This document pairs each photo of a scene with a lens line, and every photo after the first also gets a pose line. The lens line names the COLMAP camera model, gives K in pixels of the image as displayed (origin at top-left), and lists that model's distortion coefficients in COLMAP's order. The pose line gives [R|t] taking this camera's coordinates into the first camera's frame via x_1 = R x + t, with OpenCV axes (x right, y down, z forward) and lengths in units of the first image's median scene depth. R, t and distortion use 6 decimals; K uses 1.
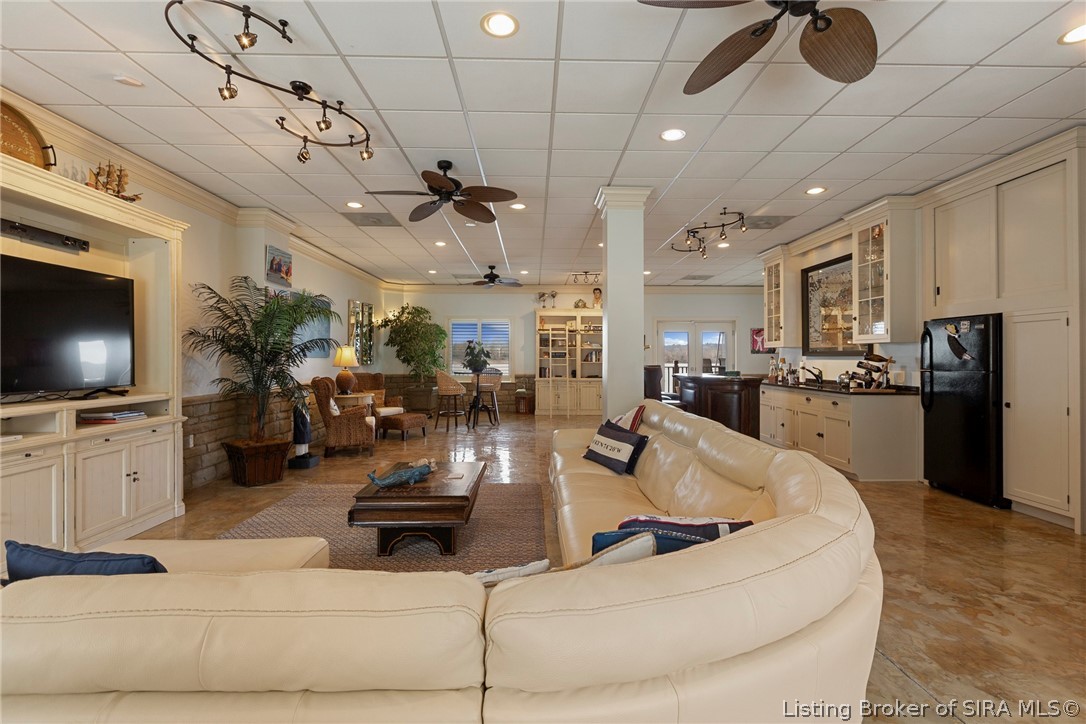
lens RADIAL K [[486.9, 0, 546.4], [0, 486.9, 359.5], [0, 0, 1]] dist [-0.001667, 0.000322]
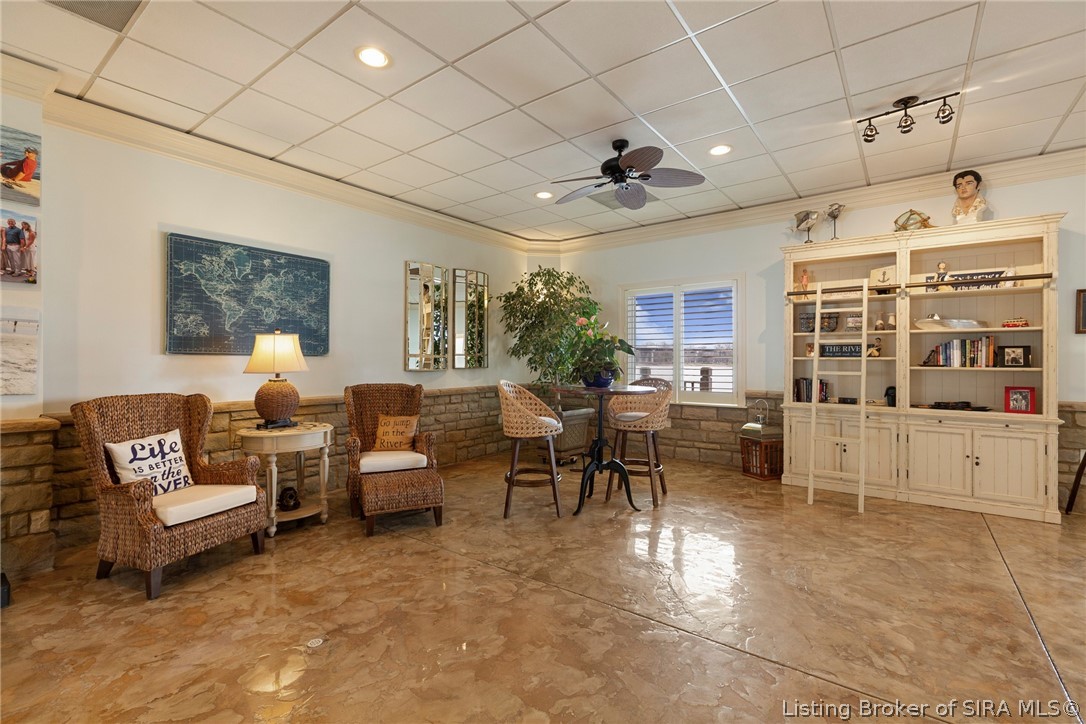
lens RADIAL K [[486.9, 0, 540.1], [0, 486.9, 361.5], [0, 0, 1]] dist [-0.001667, 0.000322]
pose [[0.782858, 0.002922, -0.622193, 0.081607], [-0.003079, 0.999995, 0.000822, 0.001010], [0.622193, 0.001272, 0.782863, 0.507721]]
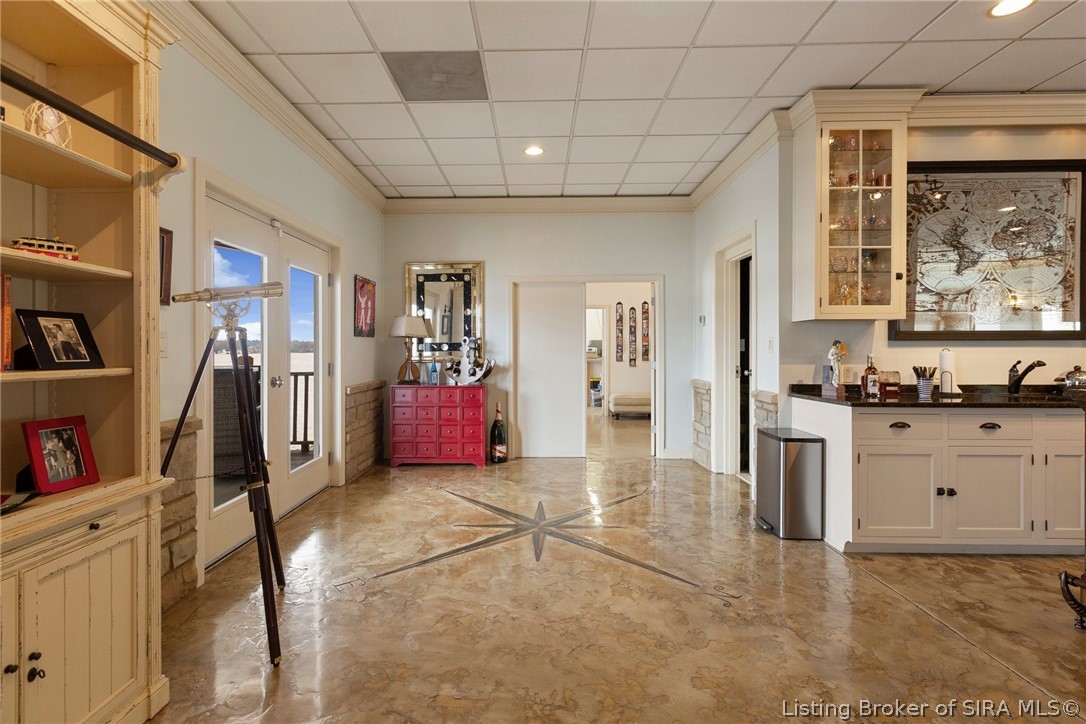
lens RADIAL K [[513.0, 0, 520.9], [0, 513.0, 342.4], [0, 0, 1]] dist [0.002595, 0.000217]
pose [[0.047586, 0.002307, 0.998864, -0.003841], [0.001713, 0.999996, -0.002391, -0.002192], [-0.998866, 0.001825, 0.047582, 0.863701]]
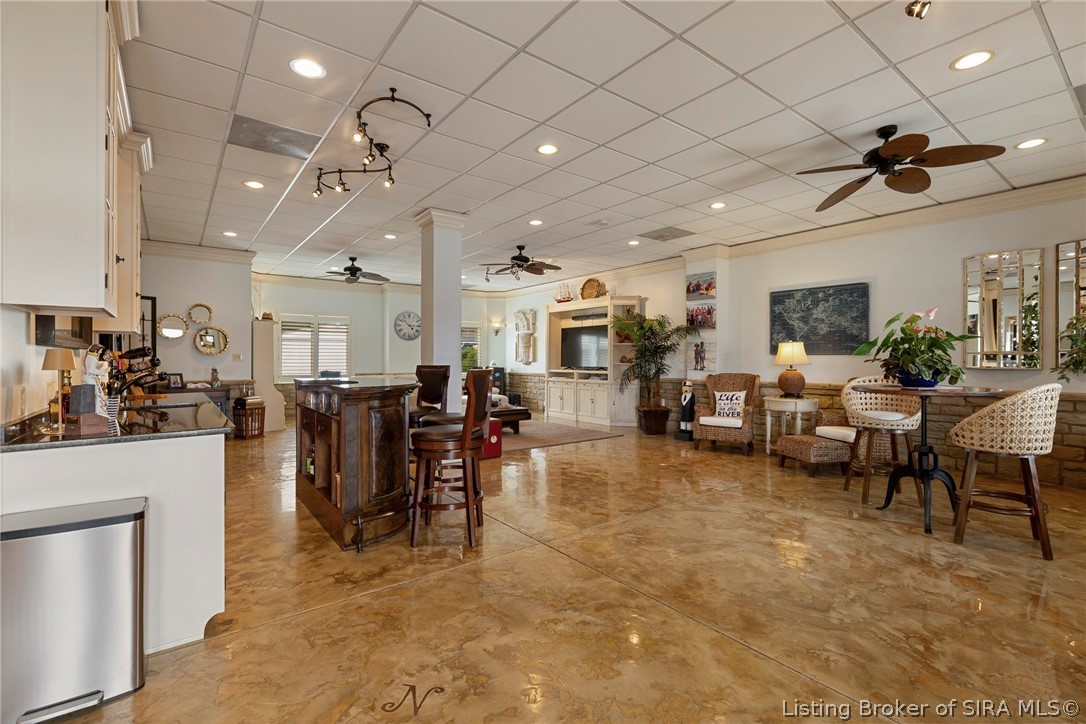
lens RADIAL K [[486.9, 0, 547.4], [0, 486.9, 359.0], [0, 0, 1]] dist [-0.001667, 0.000322]
pose [[-0.808679, 0.000814, -0.588249, 0.286287], [-0.001225, 0.999995, 0.003068, 0.000995], [0.588248, 0.003202, -0.808674, 0.935906]]
